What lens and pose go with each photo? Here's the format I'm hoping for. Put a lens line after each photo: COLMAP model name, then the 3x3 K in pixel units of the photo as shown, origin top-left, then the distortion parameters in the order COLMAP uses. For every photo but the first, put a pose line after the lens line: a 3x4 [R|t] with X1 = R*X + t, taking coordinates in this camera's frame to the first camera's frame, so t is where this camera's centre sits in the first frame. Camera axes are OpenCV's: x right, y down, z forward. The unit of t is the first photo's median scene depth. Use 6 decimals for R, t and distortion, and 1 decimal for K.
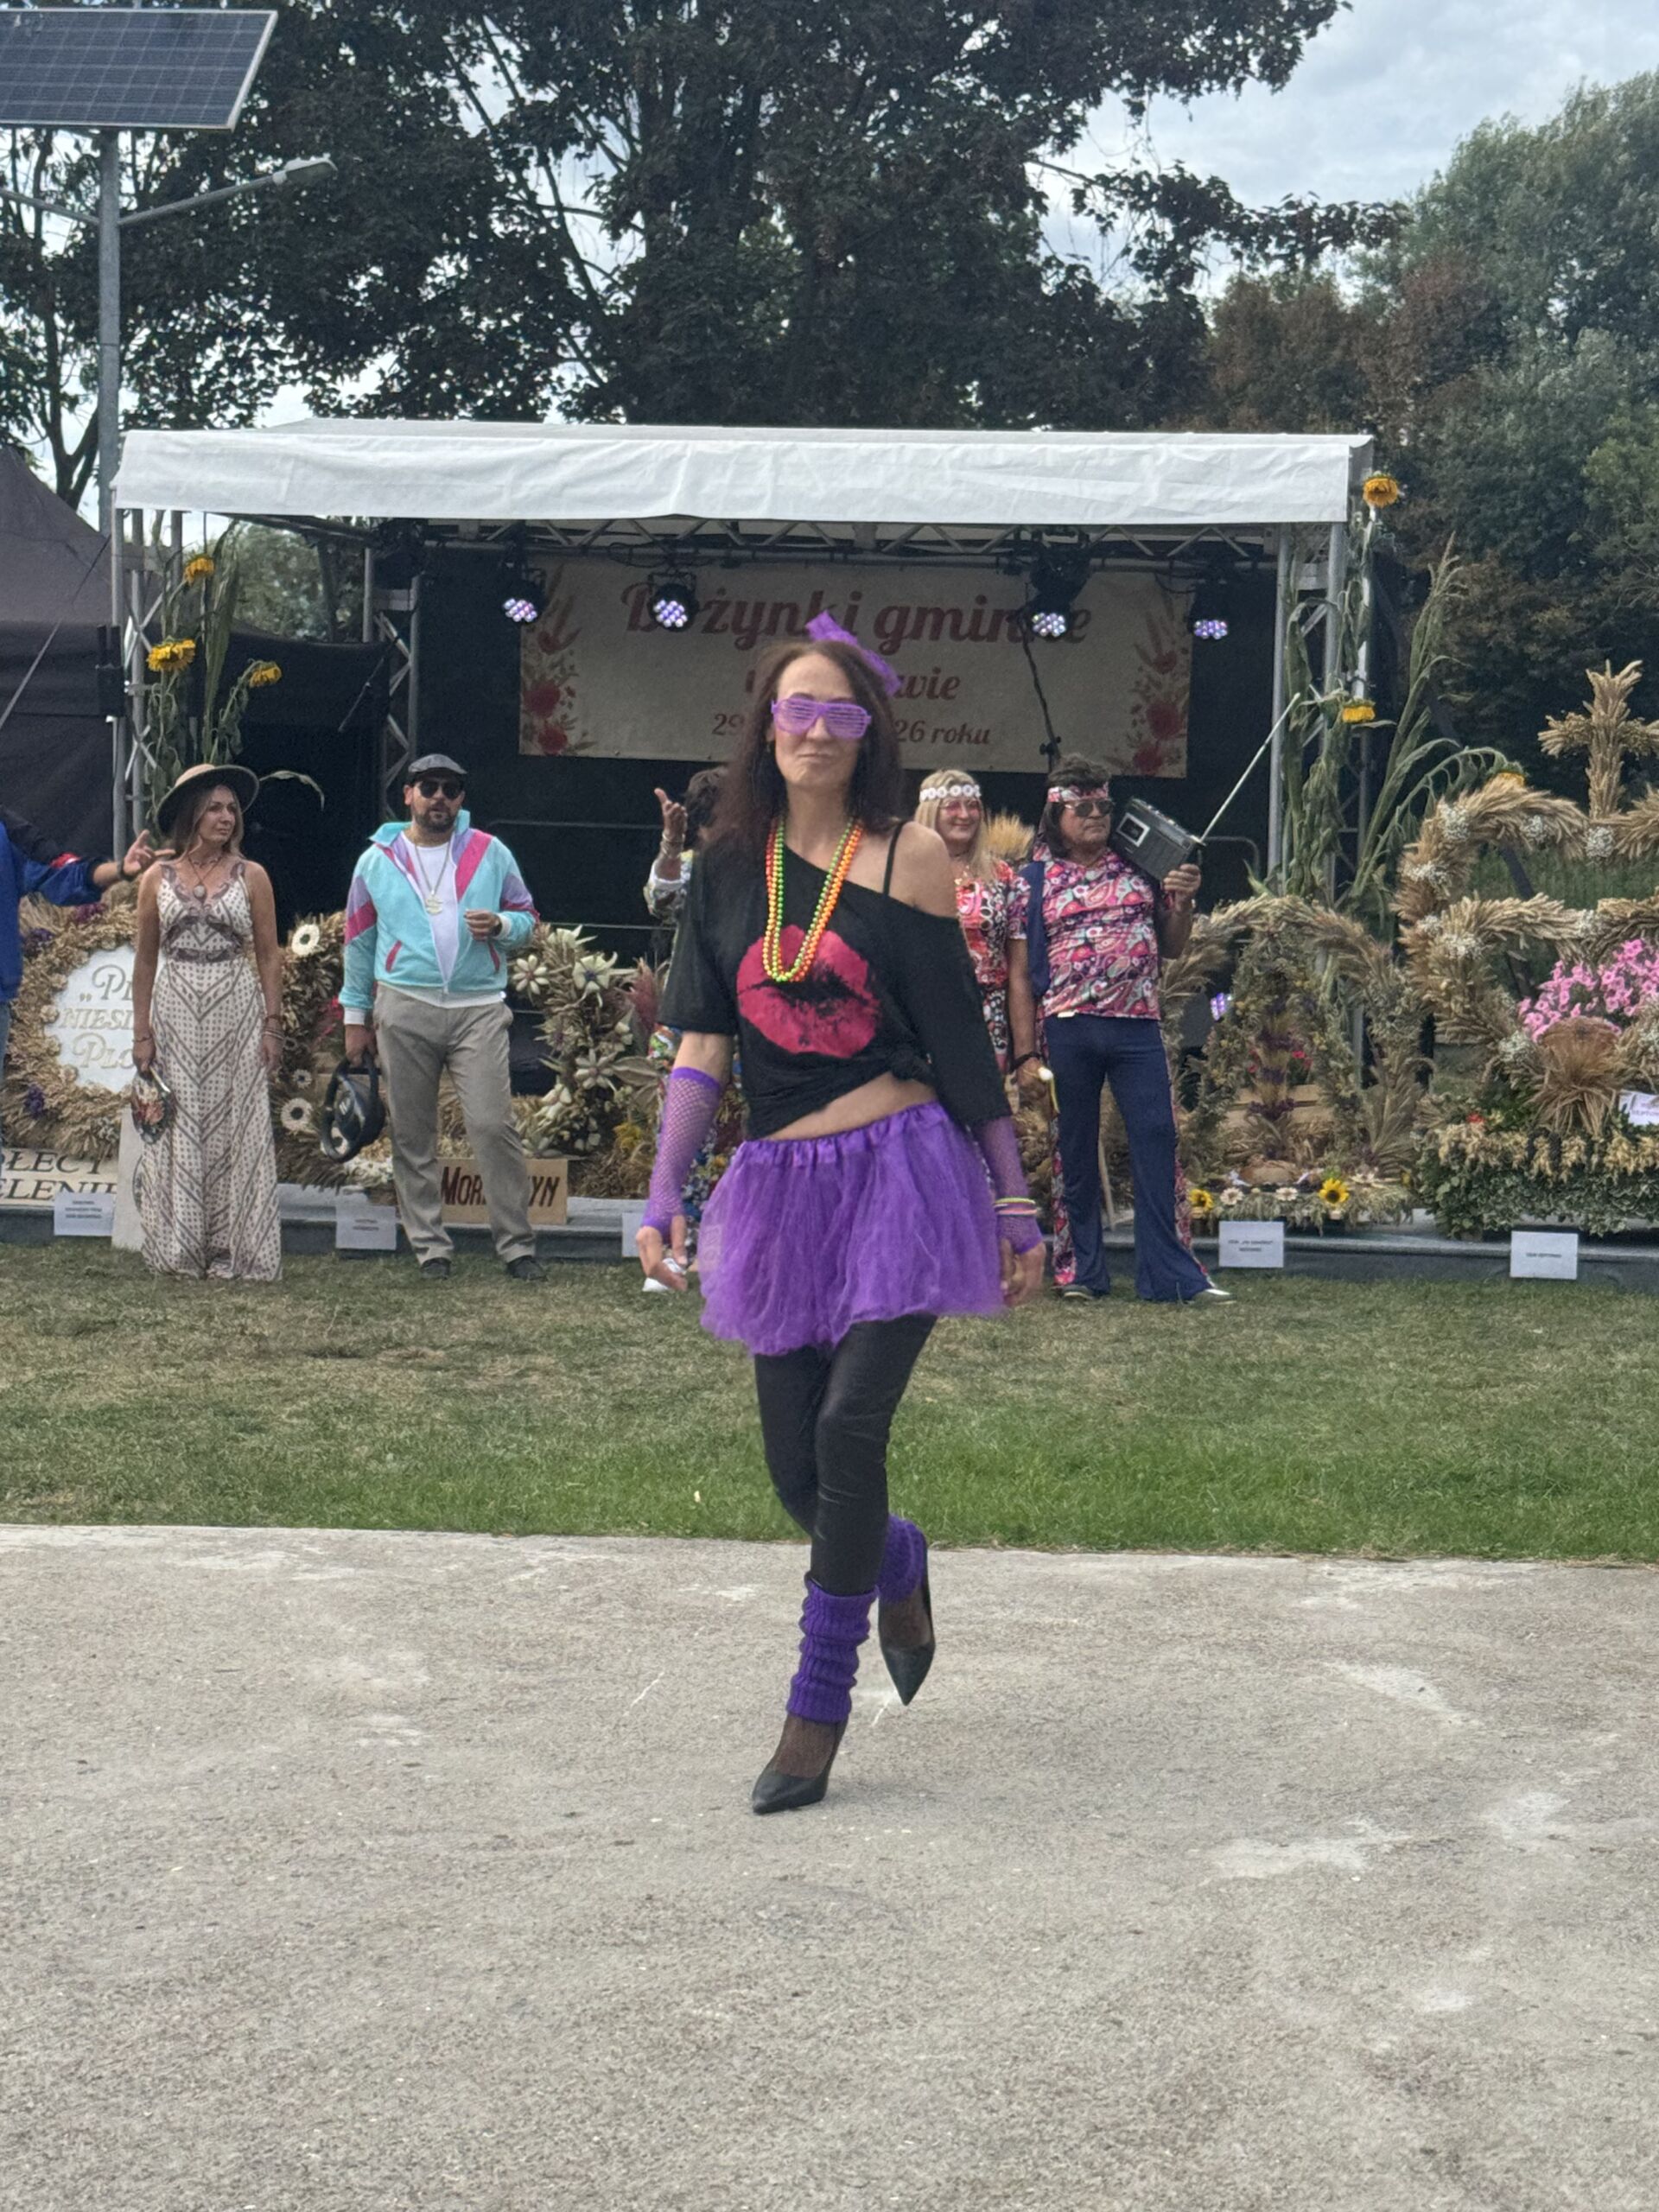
lens RADIAL K [[4309.8, 0, 829.5], [0, 4309.8, 1106.0], [0, 0, 1]] dist [0.178342, 0.046650]
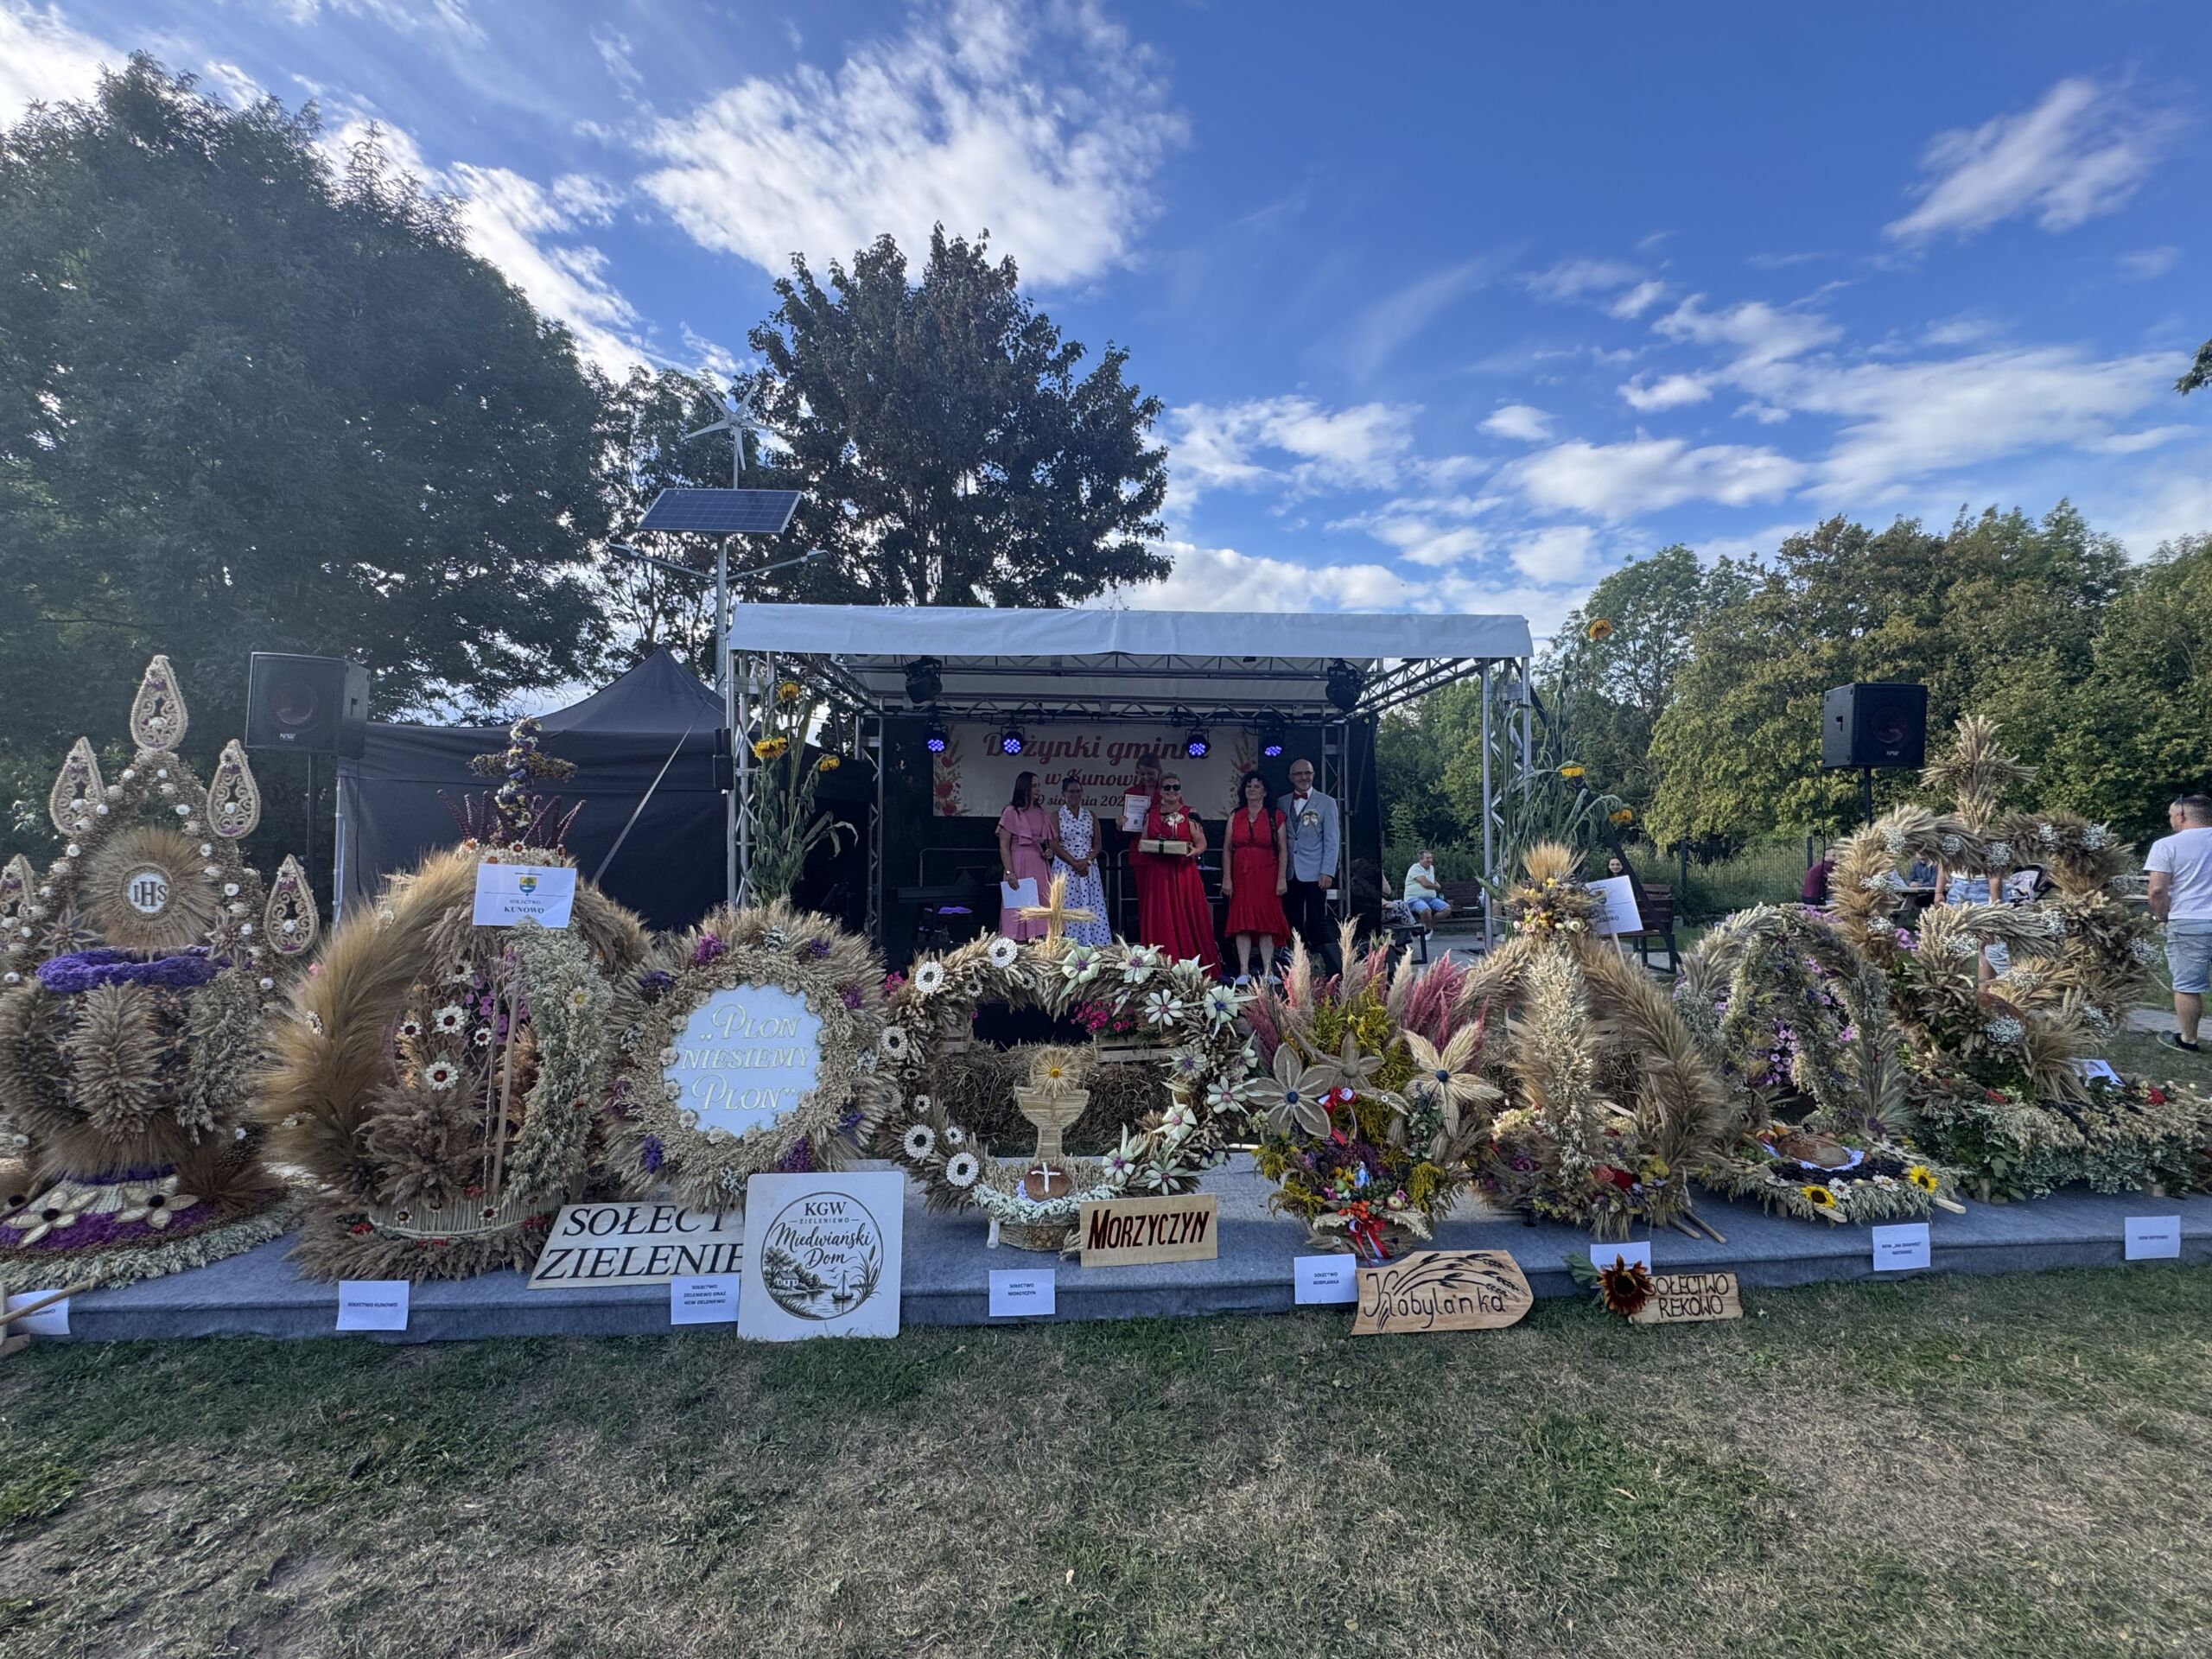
lens RADIAL K [[902.0, 0, 1106.0], [0, 902.0, 829.5], [0, 0, 1]] dist [-0.002057, -0.000115]
pose [[0.971298, -0.019334, 0.237079, -0.130329], [0.036551, 0.996985, -0.068441, -0.057517], [-0.235041, 0.075142, 0.969077, 0.772705]]
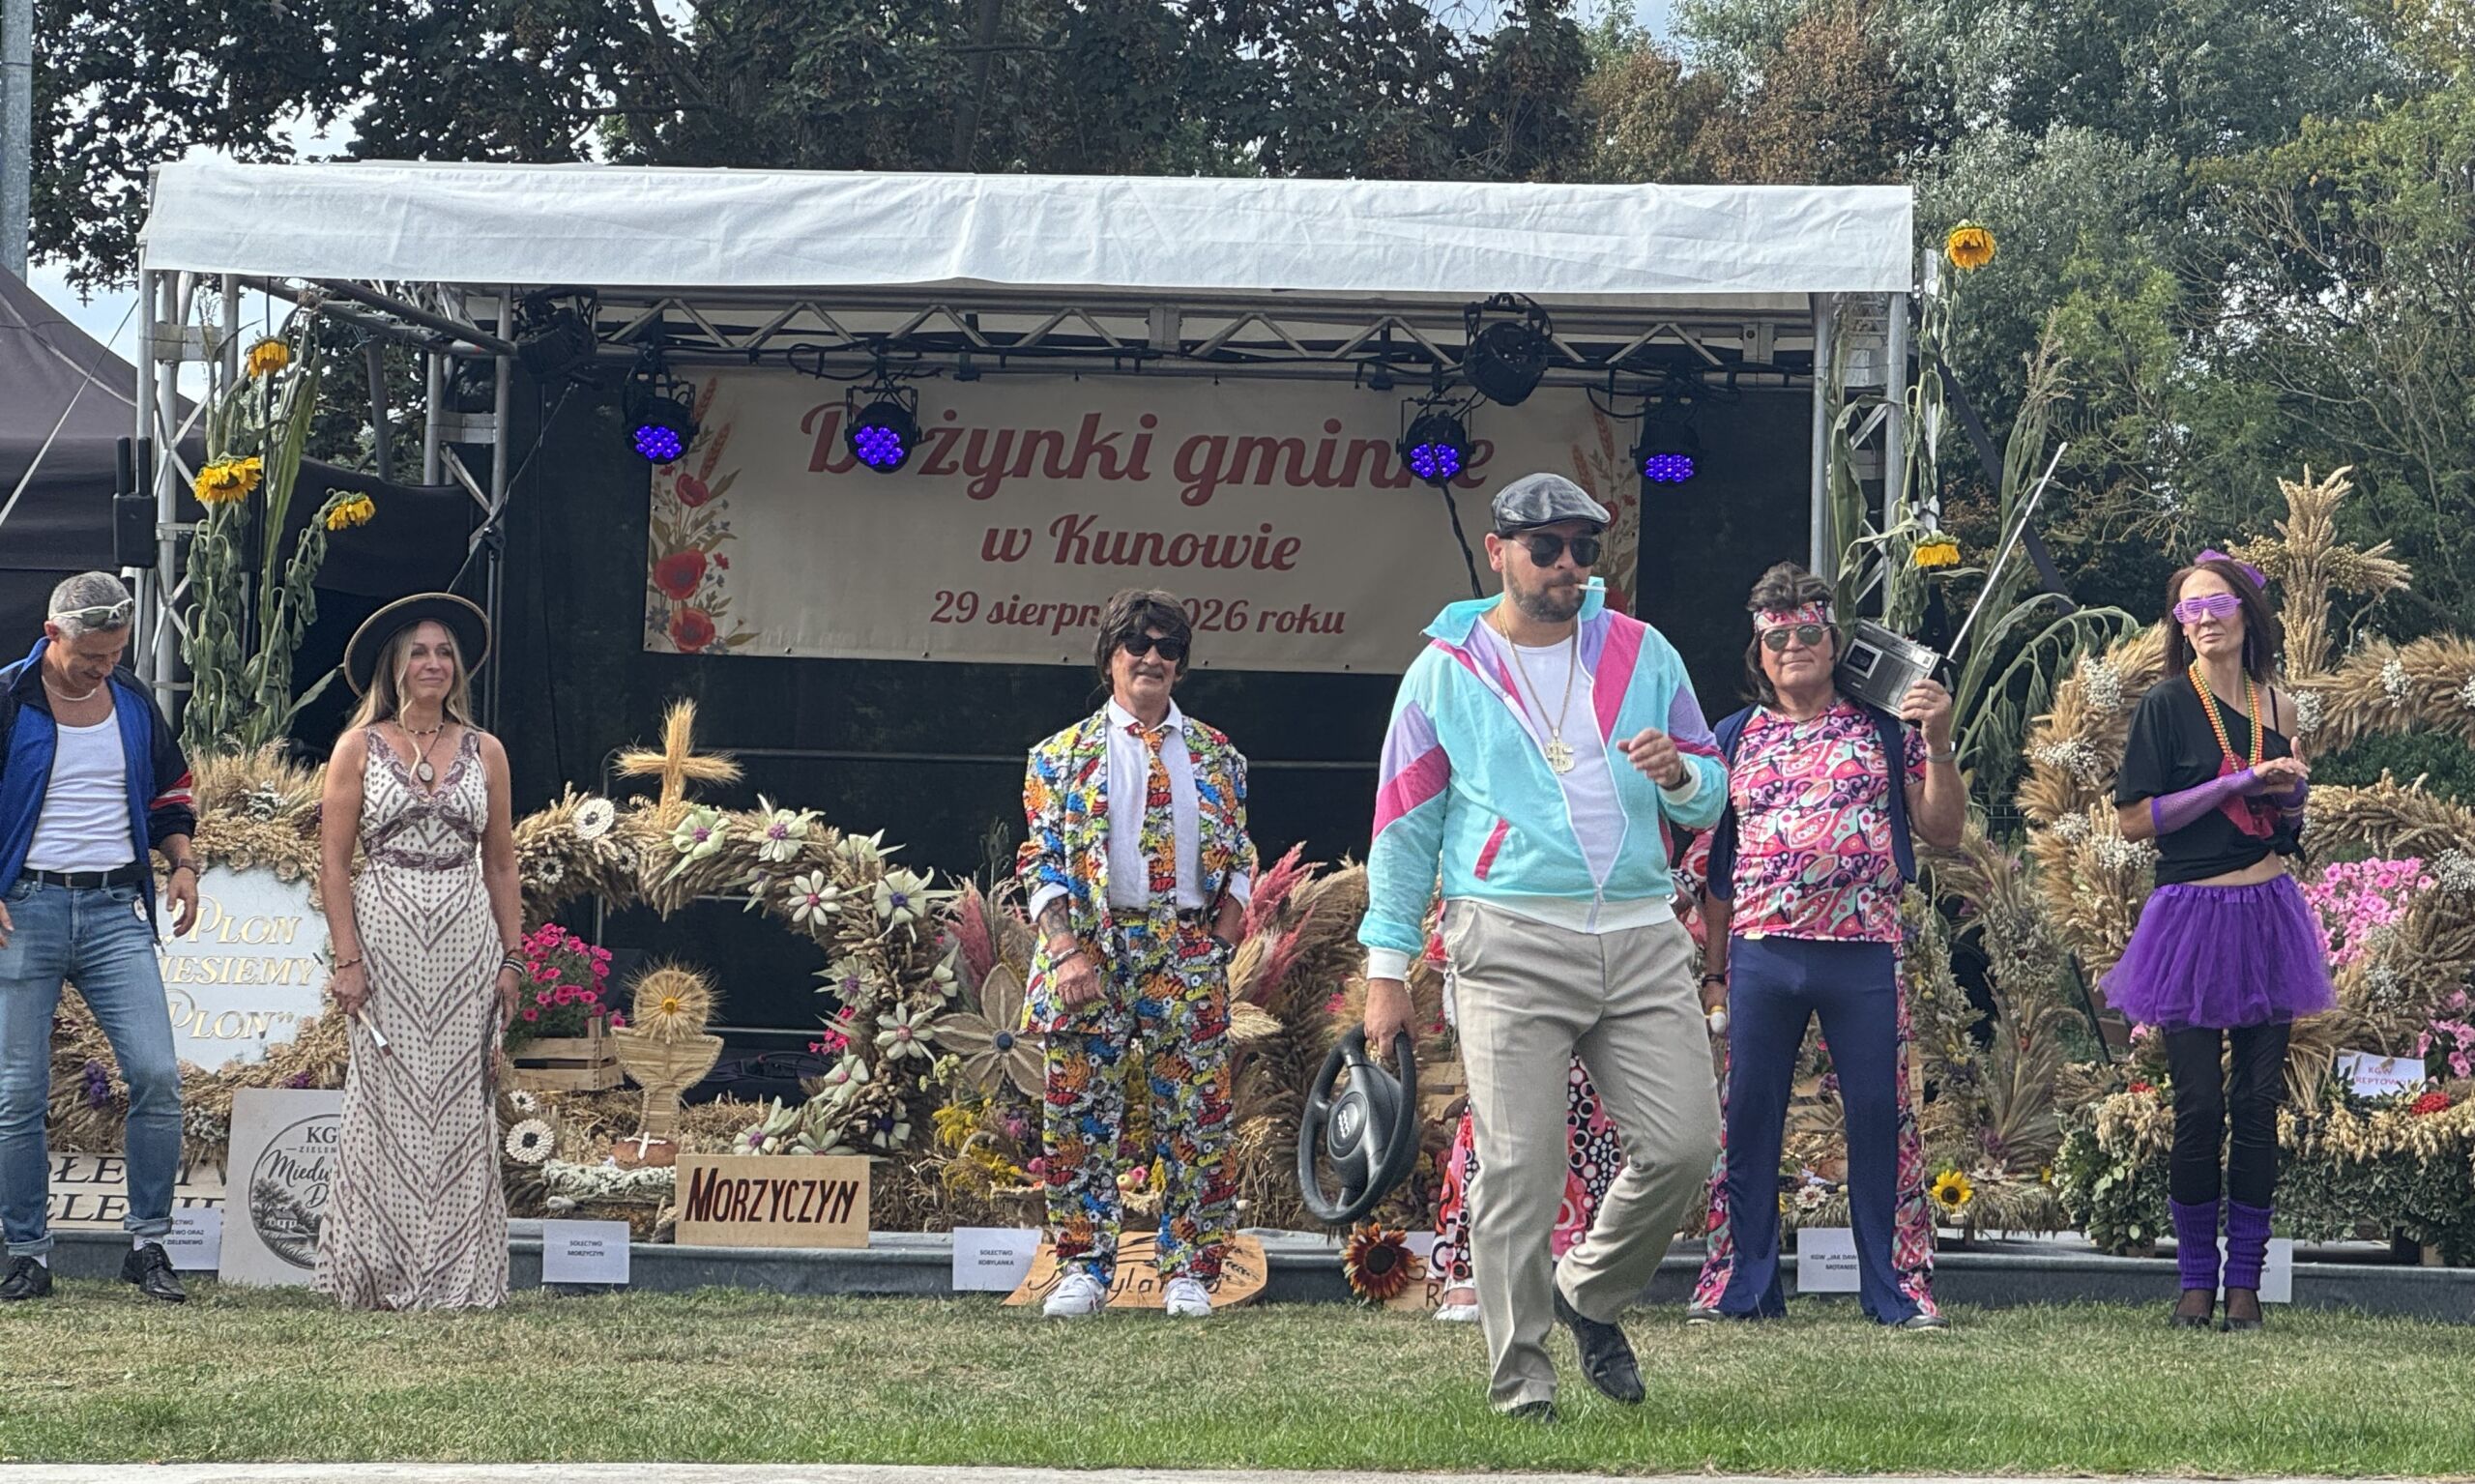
lens RADIAL K [[7122.8, 0, 1237.5], [0, 7122.8, 742.0], [0, 0, 1]] dist [-0.480009, 15.428132]
pose [[0.997641, 0.002371, 0.068602, -0.078286], [0.004015, 0.995677, -0.092793, 0.051470], [-0.068526, 0.092850, 0.993319, -0.163355]]
